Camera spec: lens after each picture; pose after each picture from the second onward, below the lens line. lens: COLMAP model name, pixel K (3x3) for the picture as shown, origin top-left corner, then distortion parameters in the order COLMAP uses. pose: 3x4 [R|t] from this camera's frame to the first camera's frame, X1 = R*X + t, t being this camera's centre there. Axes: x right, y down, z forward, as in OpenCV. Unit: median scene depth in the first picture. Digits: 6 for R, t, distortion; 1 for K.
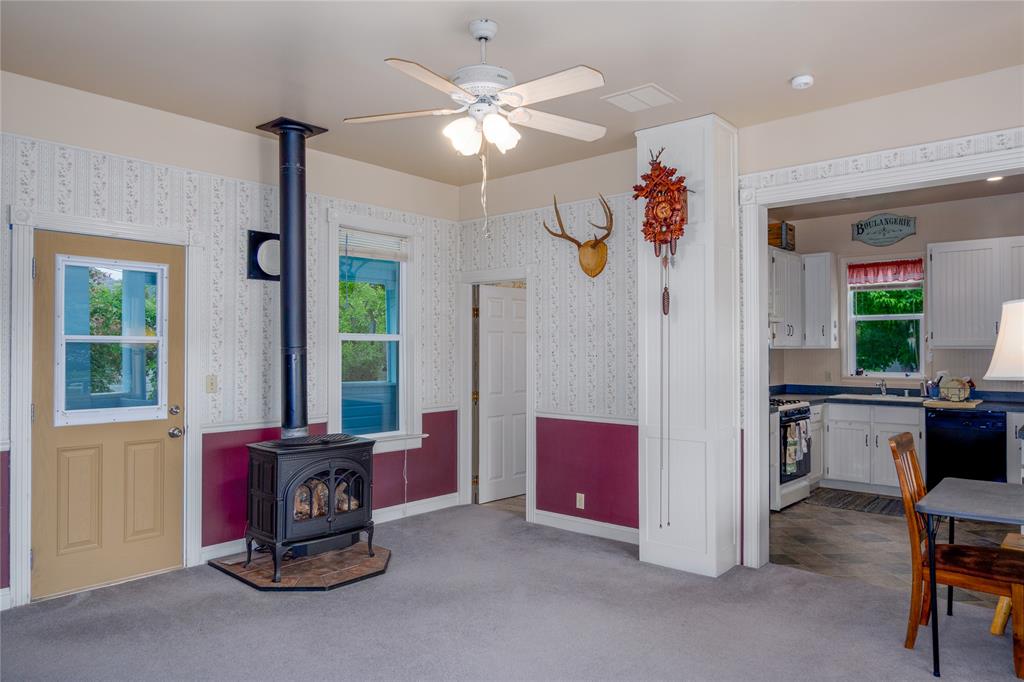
lens RADIAL K [[676.6, 0, 508.3], [0, 676.6, 339.9], [0, 0, 1]] dist [-0.023155, 0.004981]
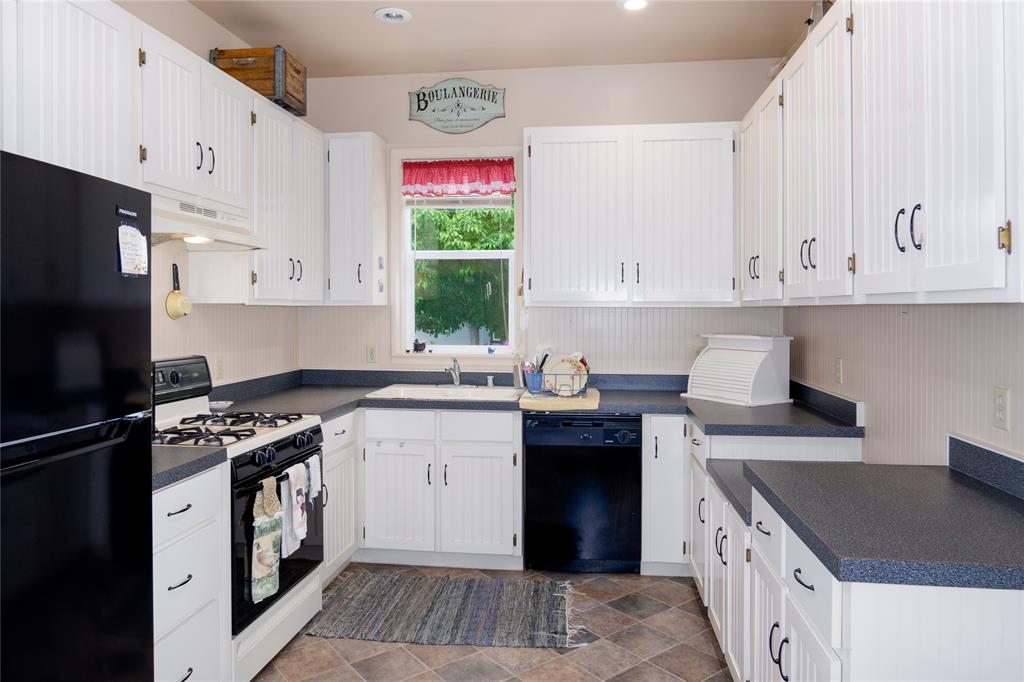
lens RADIAL K [[676.6, 0, 511.1], [0, 676.6, 334.5], [0, 0, 1]] dist [-0.023155, 0.004981]
pose [[0.827791, -0.019099, 0.560711, 0.275001], [-0.008702, 0.998863, 0.046871, 0.009917], [-0.560968, -0.043679, 0.826684, 0.499567]]
